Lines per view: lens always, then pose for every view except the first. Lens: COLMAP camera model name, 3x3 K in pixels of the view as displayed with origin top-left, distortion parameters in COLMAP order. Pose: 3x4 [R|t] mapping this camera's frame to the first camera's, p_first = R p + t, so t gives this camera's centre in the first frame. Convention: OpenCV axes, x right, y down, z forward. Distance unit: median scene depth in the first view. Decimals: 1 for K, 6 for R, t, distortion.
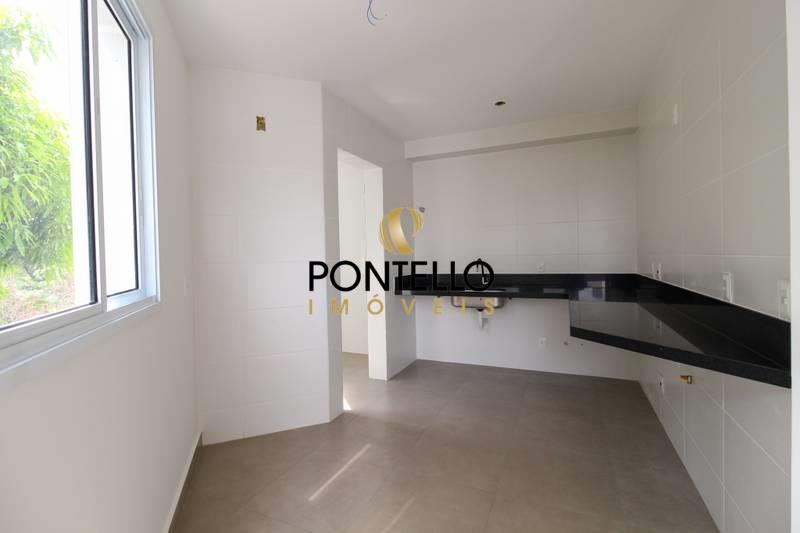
lens RADIAL K [[372.6, 0, 406.6], [0, 372.6, 262.0], [0, 0, 1]] dist [0.003127, 0.000048]
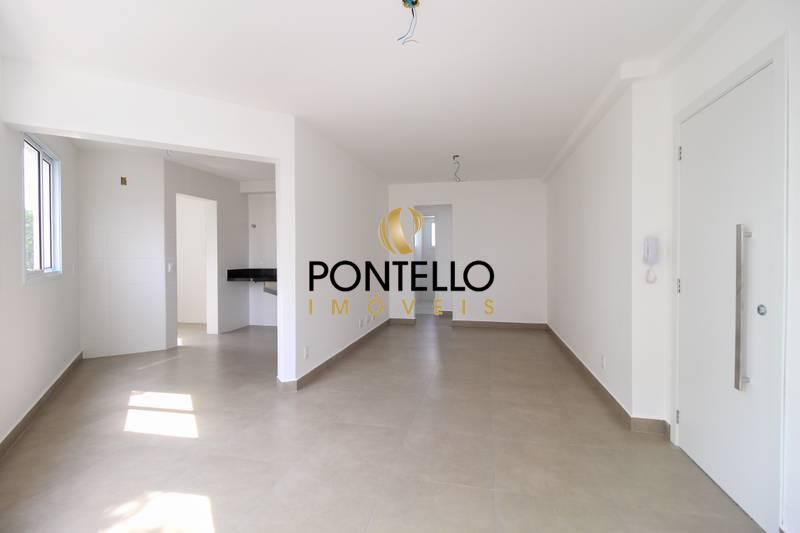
lens RADIAL K [[372.6, 0, 404.8], [0, 372.6, 262.7], [0, 0, 1]] dist [0.003127, 0.000048]
pose [[0.980372, 0.013613, 0.196684, 0.547917], [-0.012840, 0.999904, -0.005202, 0.012306], [-0.196736, 0.002574, 0.980453, -0.956122]]
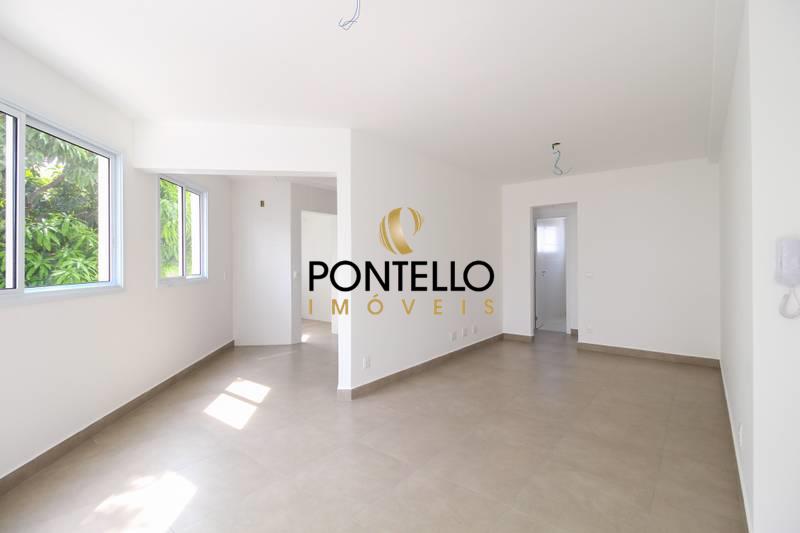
lens RADIAL K [[372.6, 0, 399.7], [0, 372.6, 263.1], [0, 0, 1]] dist [0.003127, 0.000048]
pose [[0.964378, 0.015835, -0.264053, 0.911355], [-0.019523, 0.999745, -0.011347, -0.009831], [0.263806, 0.016098, 0.964441, -0.839792]]
